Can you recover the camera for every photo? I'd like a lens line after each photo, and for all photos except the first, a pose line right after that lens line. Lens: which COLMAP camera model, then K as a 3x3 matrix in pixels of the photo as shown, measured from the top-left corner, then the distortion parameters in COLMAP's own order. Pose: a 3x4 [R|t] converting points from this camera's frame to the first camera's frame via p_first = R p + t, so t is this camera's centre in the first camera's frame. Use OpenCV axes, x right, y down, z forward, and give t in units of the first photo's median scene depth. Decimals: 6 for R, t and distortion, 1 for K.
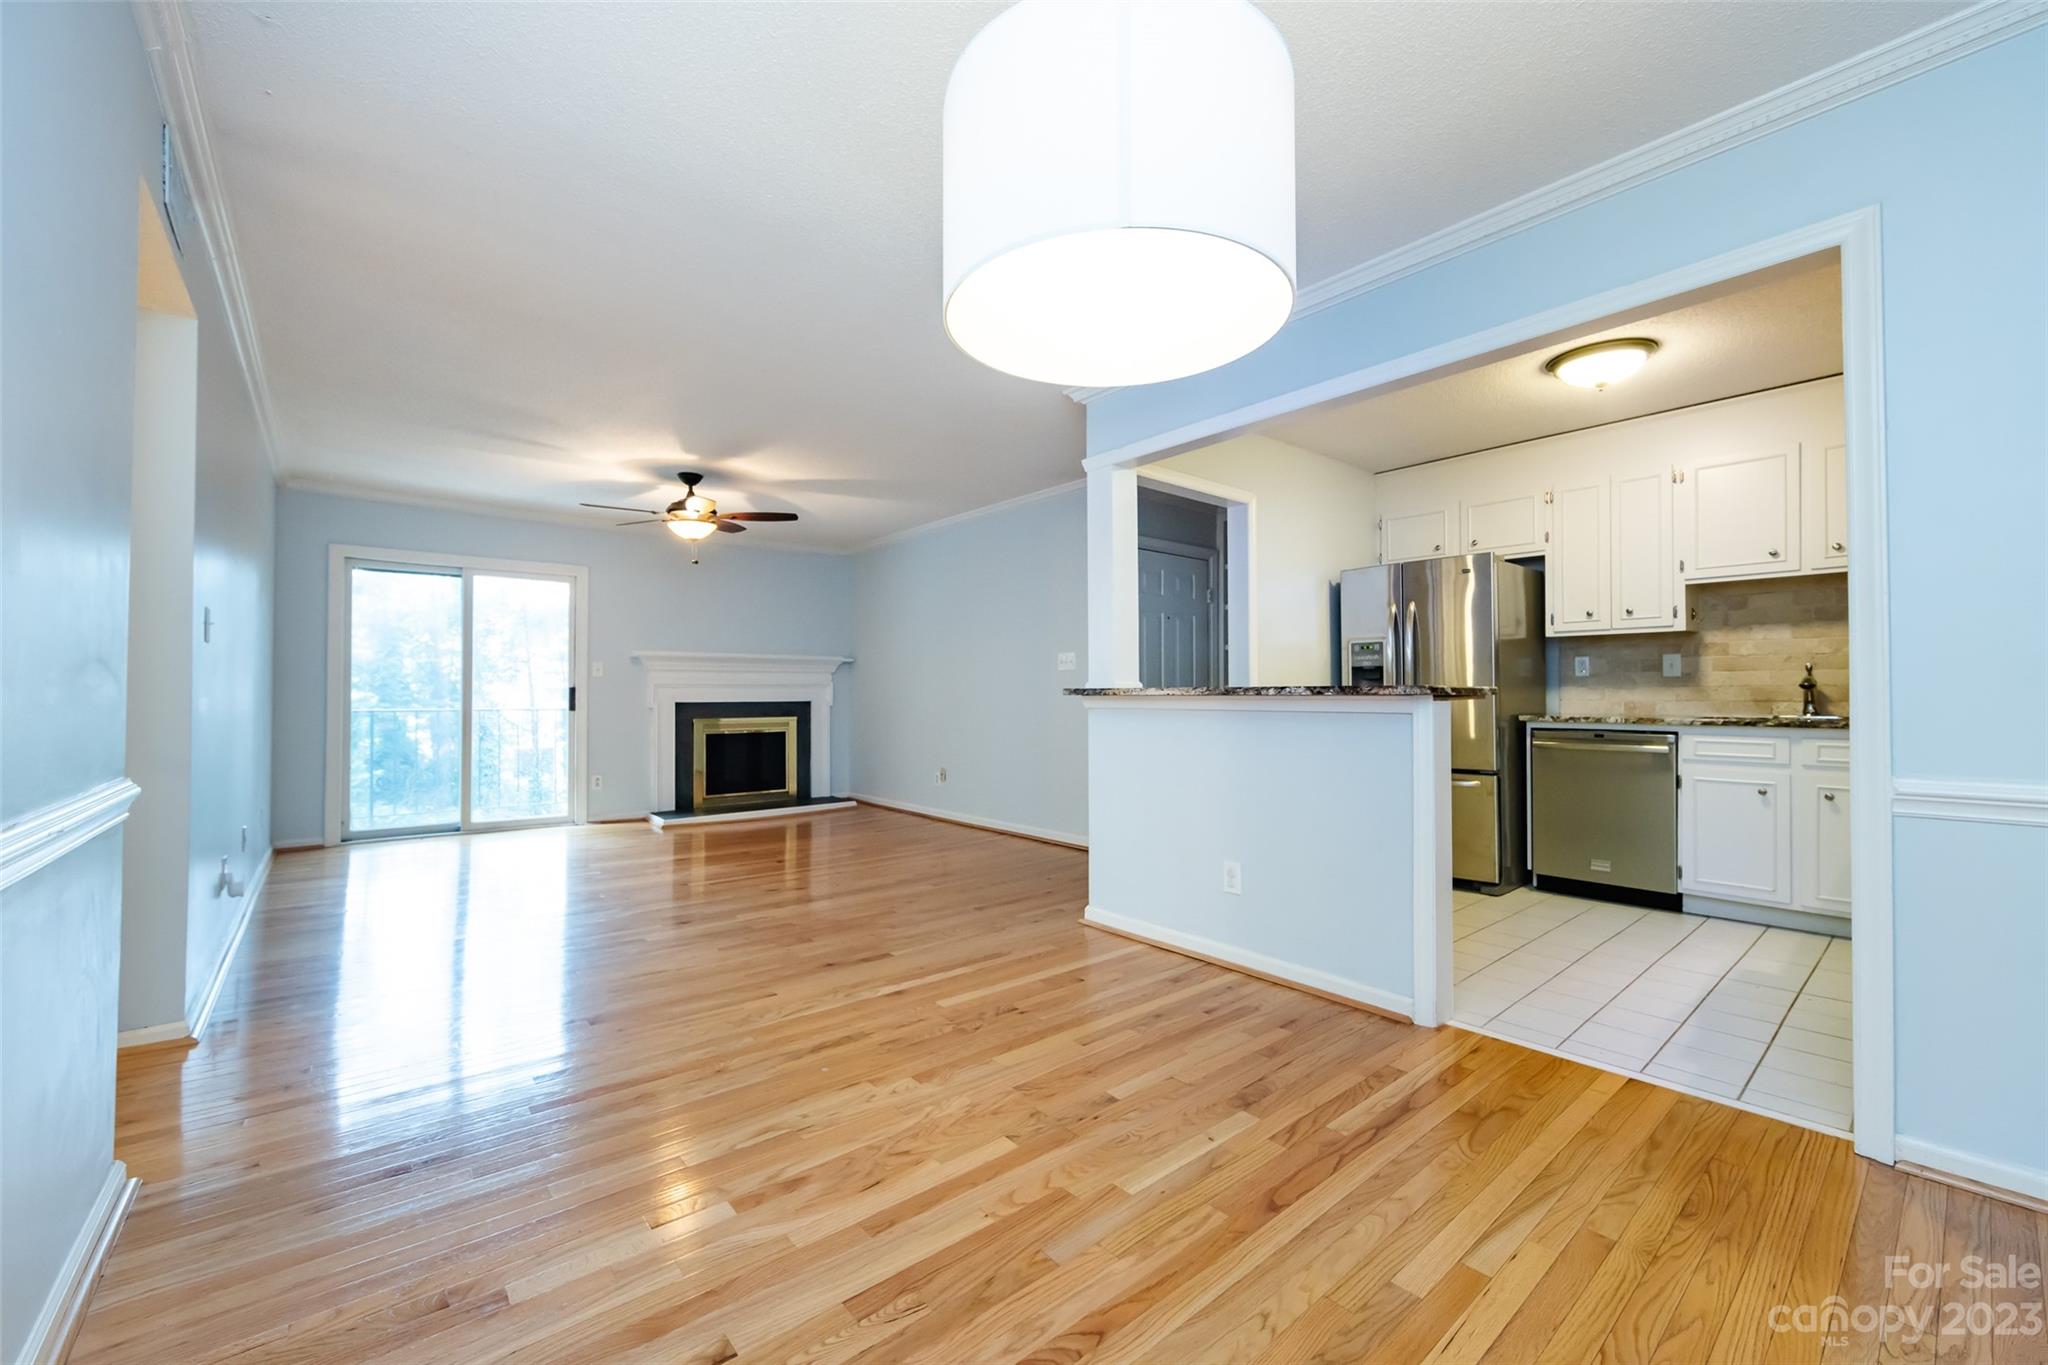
lens RADIAL K [[809.0, 0, 1013.3], [0, 809.0, 689.2], [0, 0, 1]] dist [-0.002218, -0.000907]
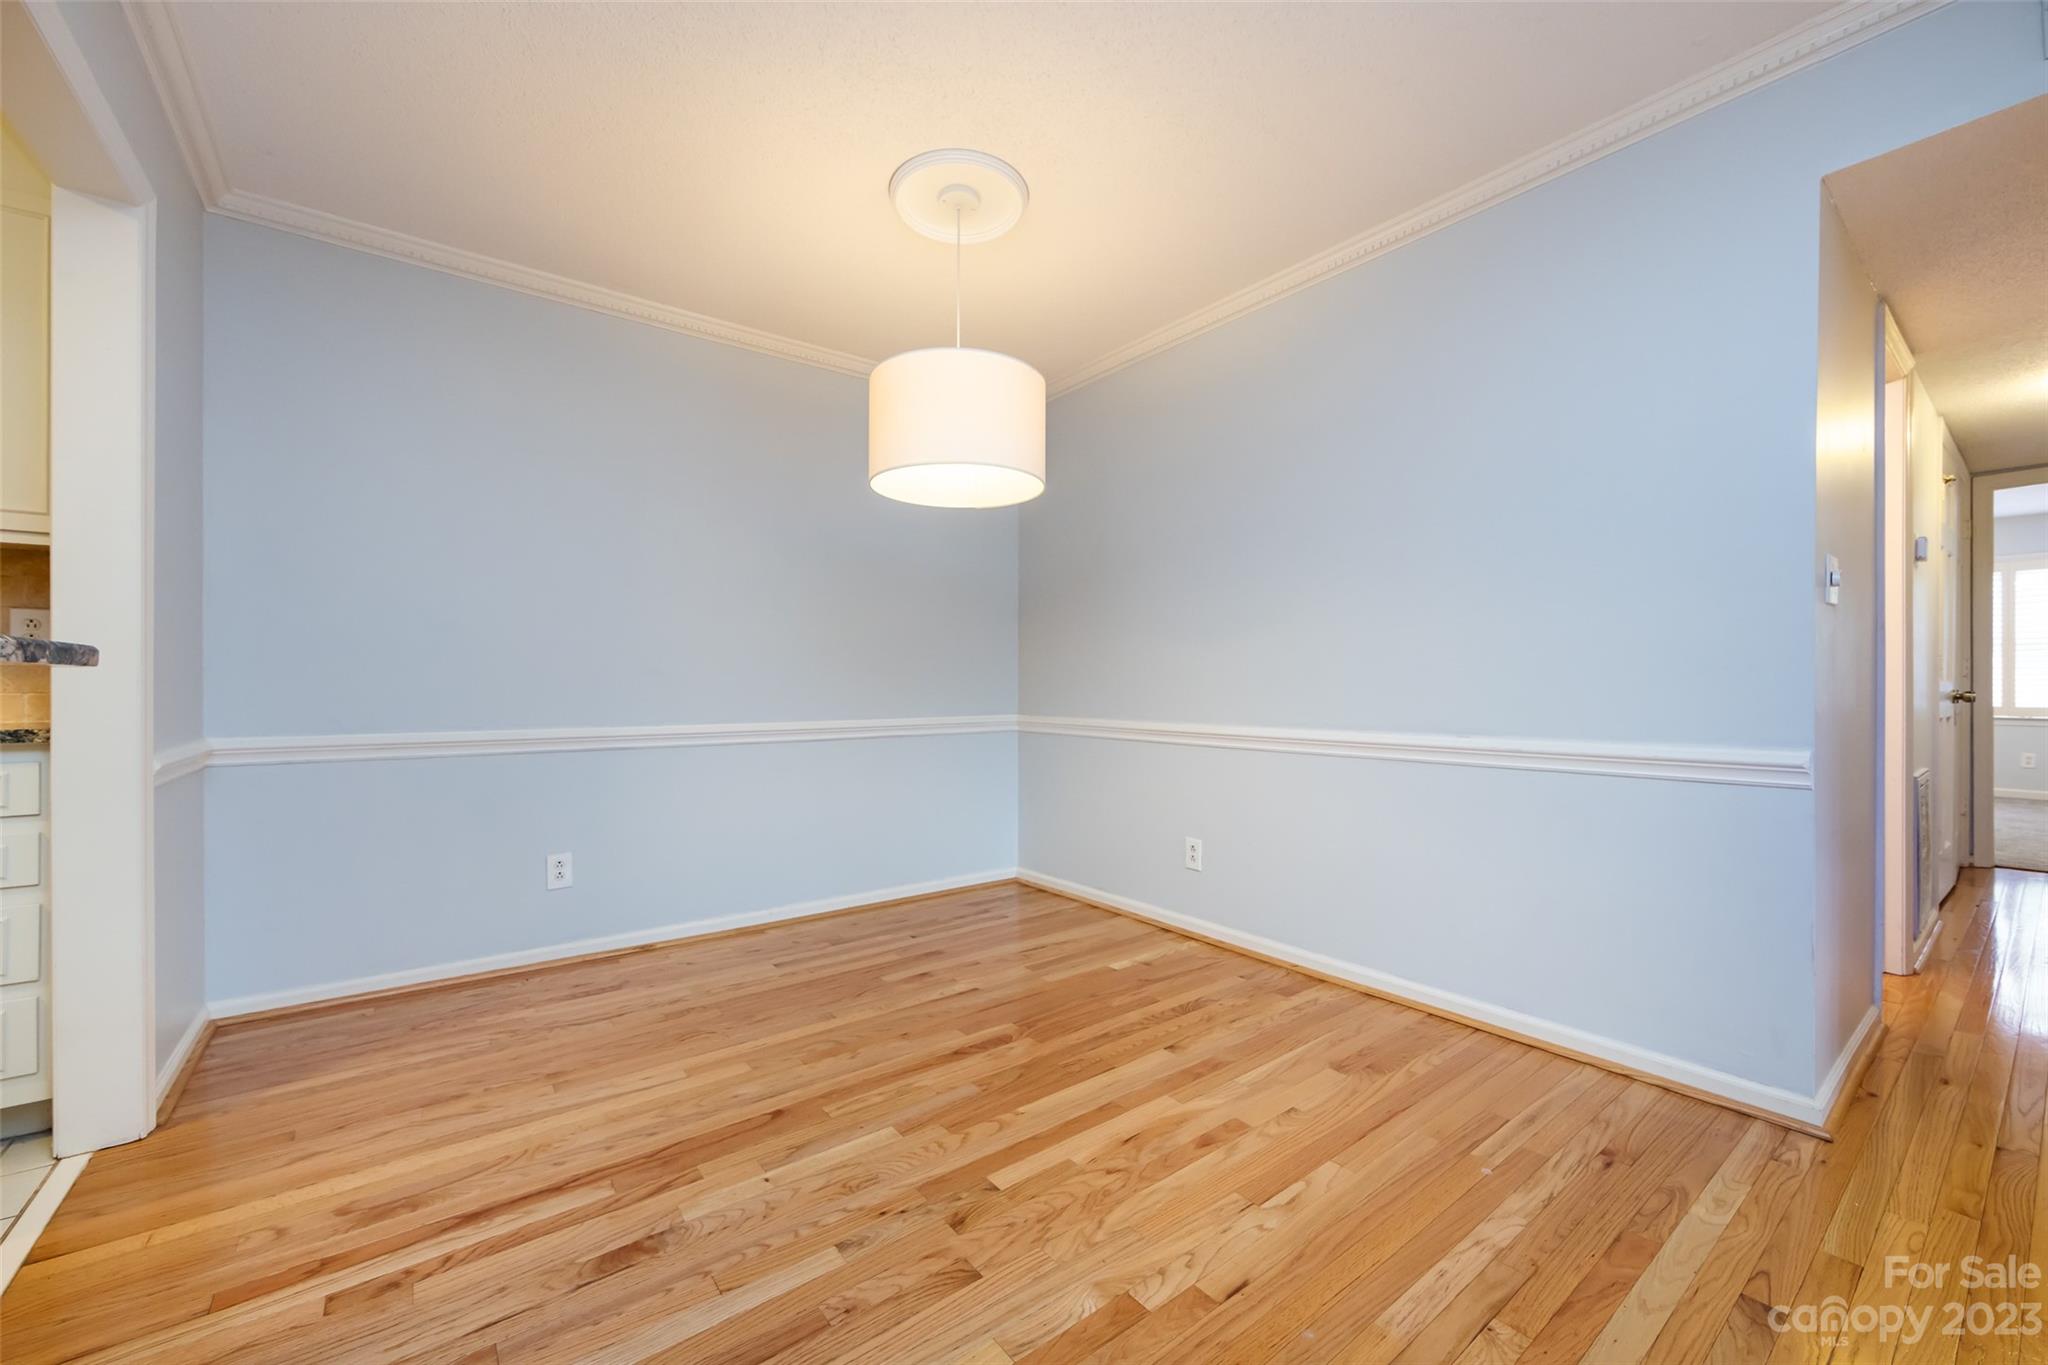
lens RADIAL K [[809.0, 0, 1021.9], [0, 809.0, 691.0], [0, 0, 1]] dist [-0.002218, -0.000907]
pose [[-0.999351, -0.001204, 0.035998, -0.029817], [-0.001208, 0.999999, -0.000085, 0.011970], [-0.035998, -0.000129, -0.999352, 0.880436]]
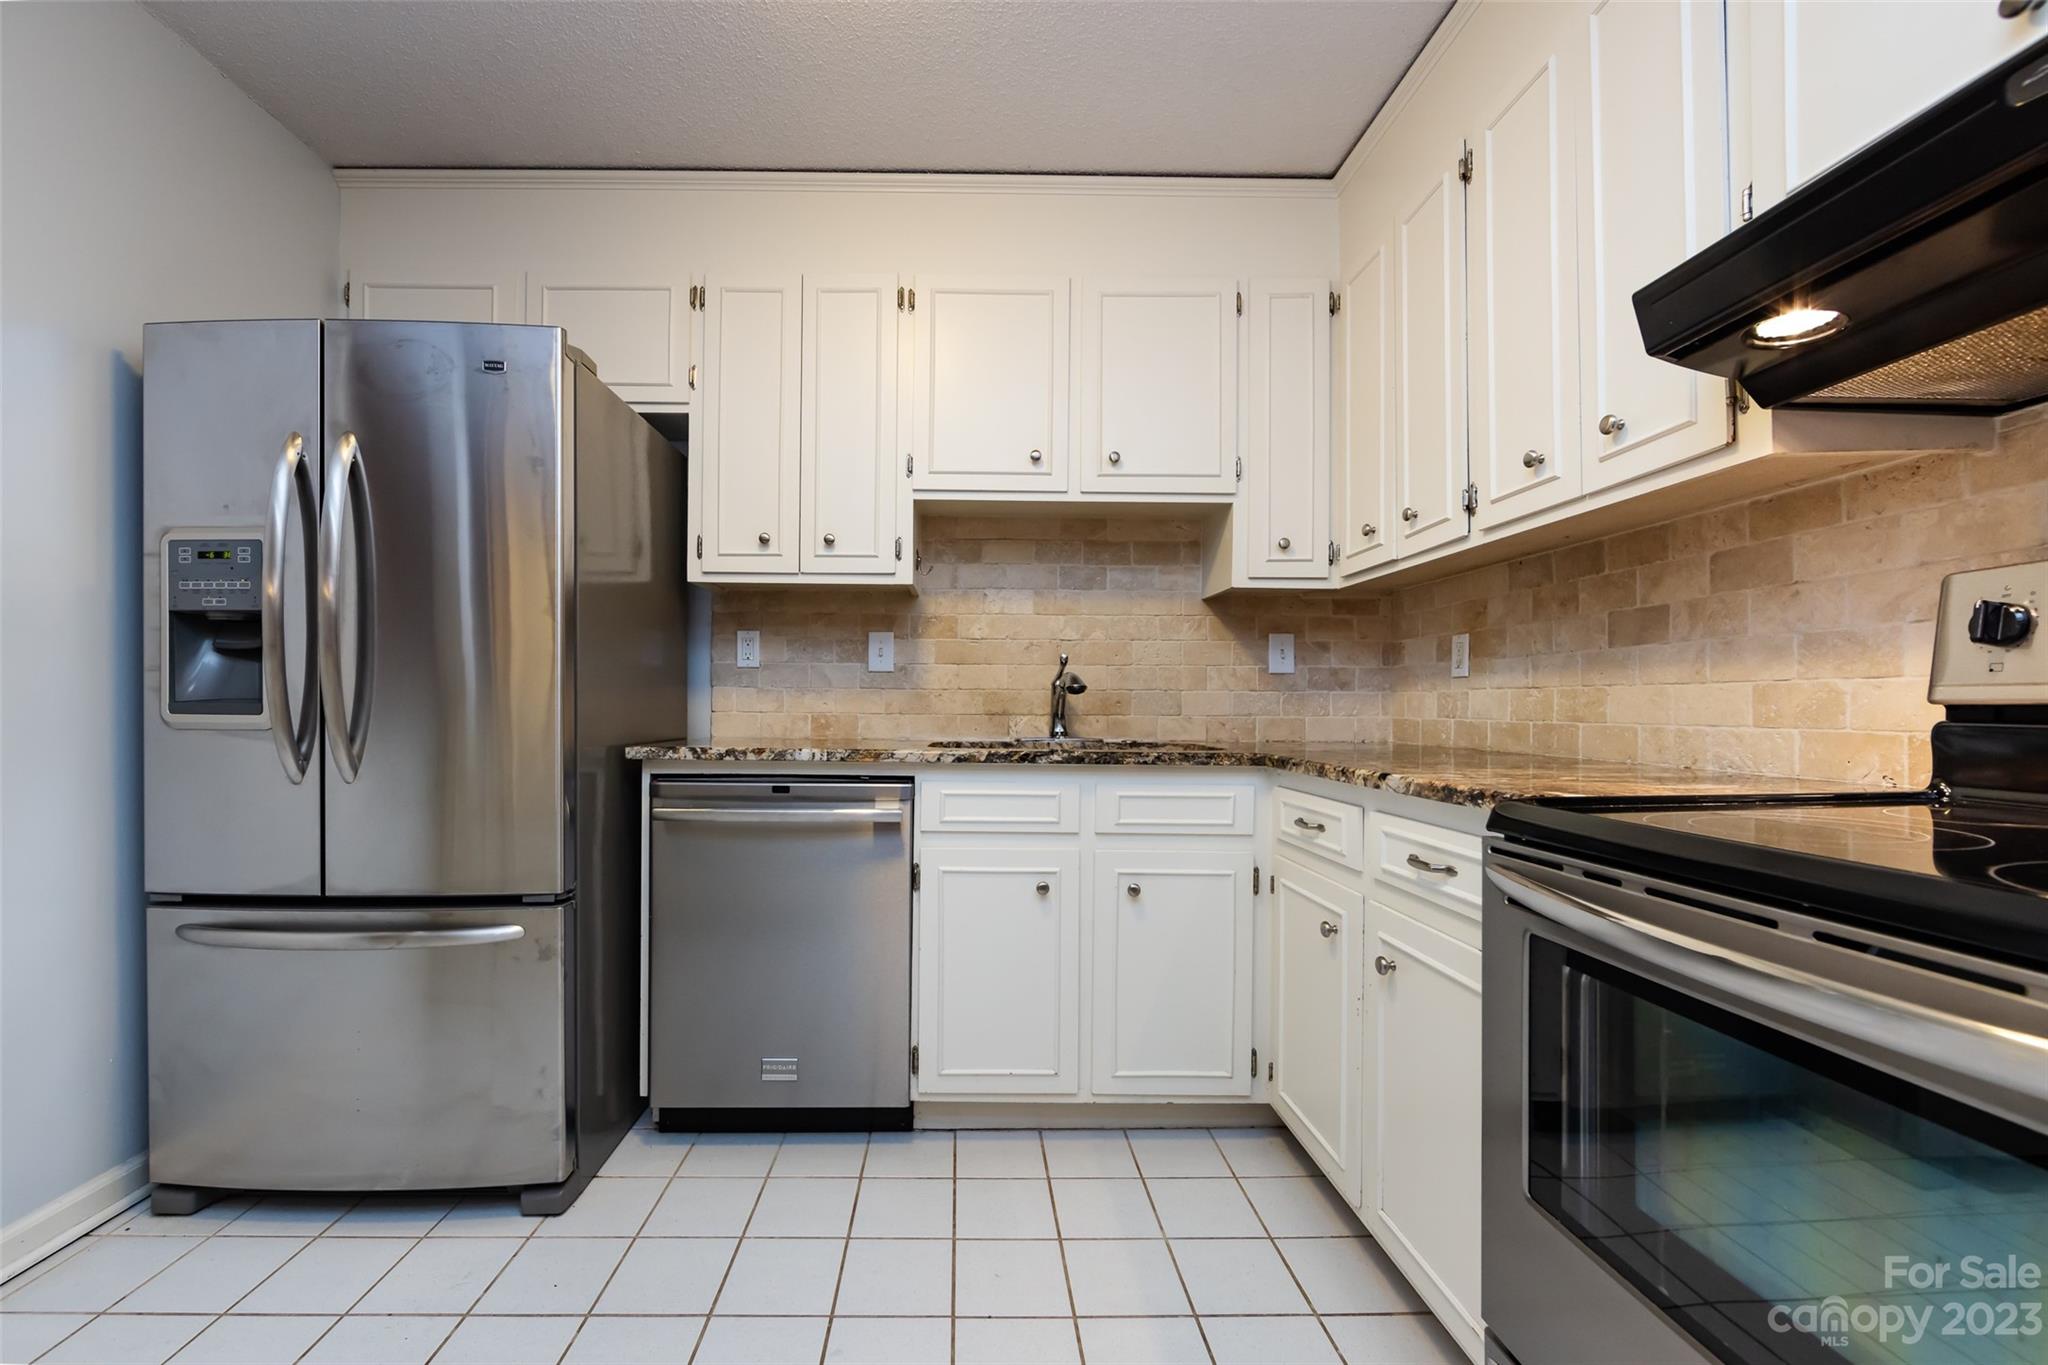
lens RADIAL K [[809.0, 0, 970.7], [0, 809.0, 704.7], [0, 0, 1]] dist [-0.002218, -0.000907]
pose [[0.630396, 0.008293, 0.776229, 0.432830], [-0.012831, 0.999918, -0.000262, 0.008267], [-0.776167, -0.009794, 0.630451, 0.622834]]
